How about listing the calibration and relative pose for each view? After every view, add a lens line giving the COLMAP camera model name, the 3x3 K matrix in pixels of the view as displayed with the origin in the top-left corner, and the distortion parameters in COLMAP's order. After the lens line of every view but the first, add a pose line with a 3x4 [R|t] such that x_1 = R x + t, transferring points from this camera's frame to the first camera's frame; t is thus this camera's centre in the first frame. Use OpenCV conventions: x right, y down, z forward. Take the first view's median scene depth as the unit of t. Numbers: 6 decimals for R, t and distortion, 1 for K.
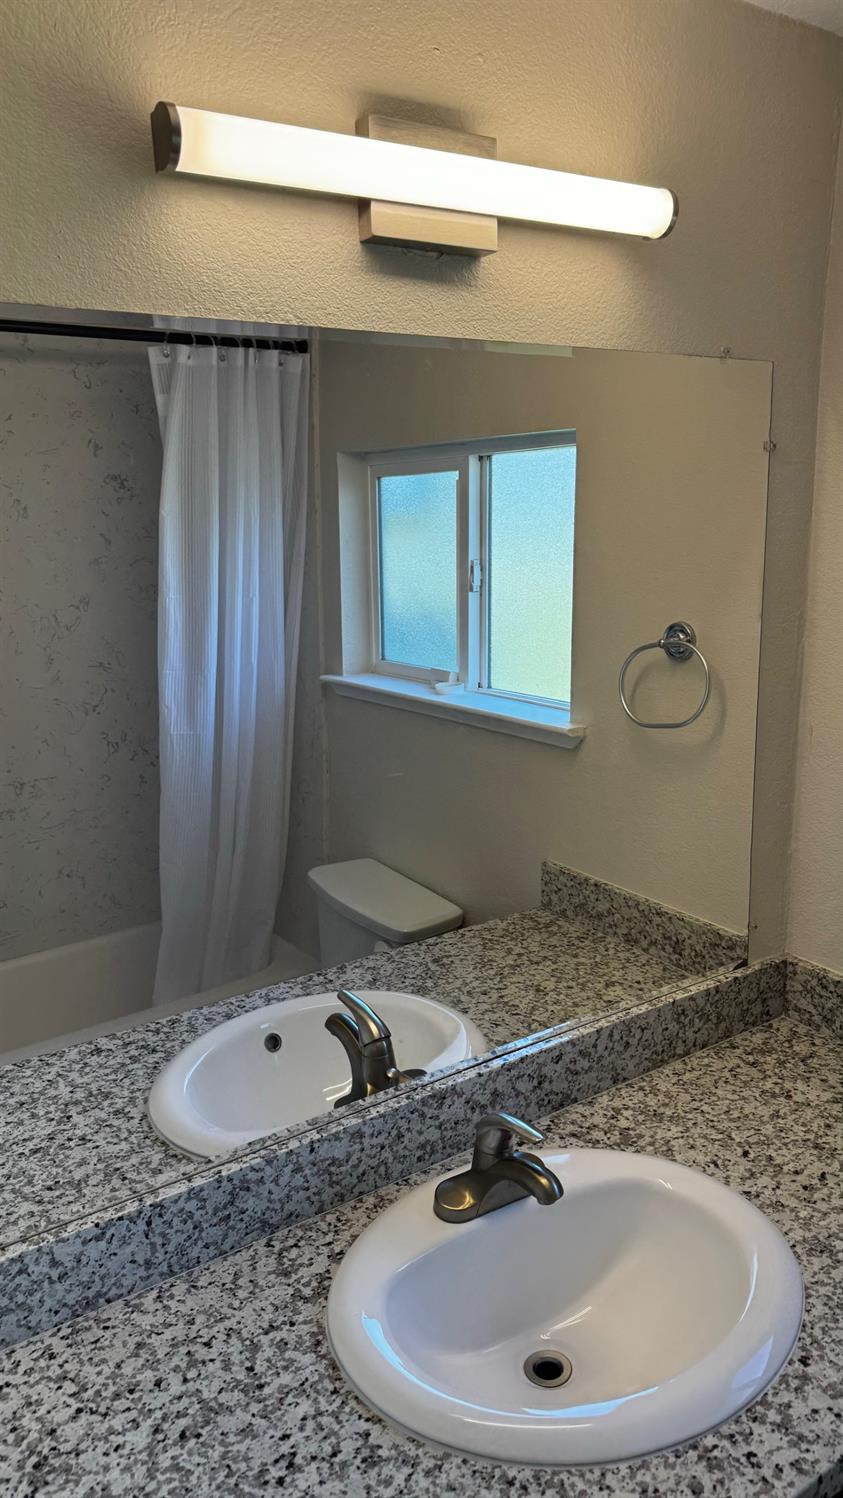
lens RADIAL K [[1037.4, 0, 432.9], [0, 1037.4, 753.1], [0, 0, 1]] dist [0.066716, -0.099899]
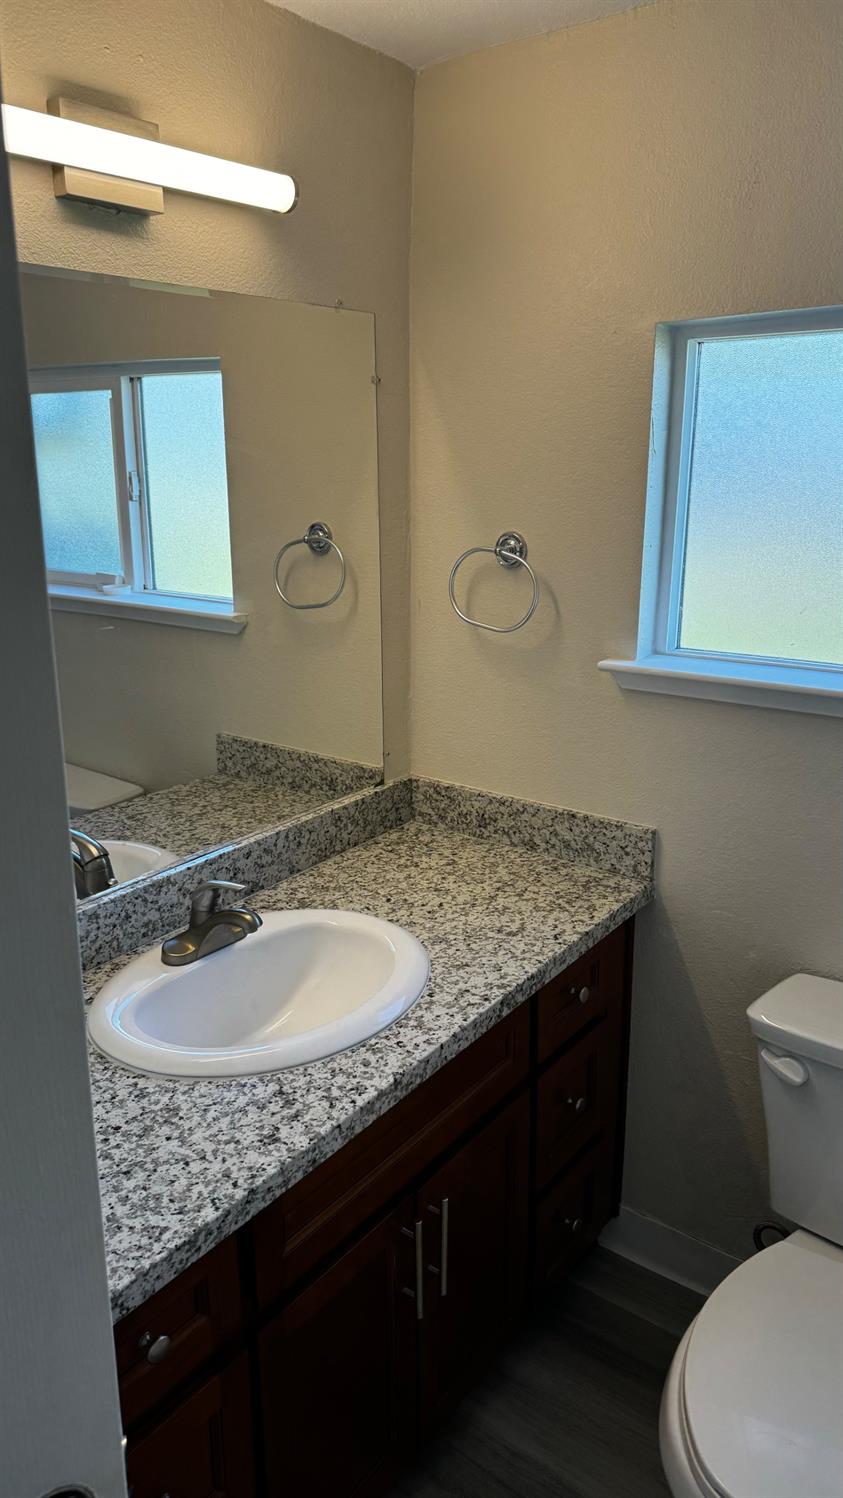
lens RADIAL K [[1037.4, 0, 432.9], [0, 1037.4, 753.1], [0, 0, 1]] dist [0.066716, -0.099899]
pose [[0.940797, -0.067745, 0.332132, -0.081848], [0.052749, 0.997148, 0.053974, 0.105660], [-0.334841, -0.033259, 0.941687, -0.281369]]
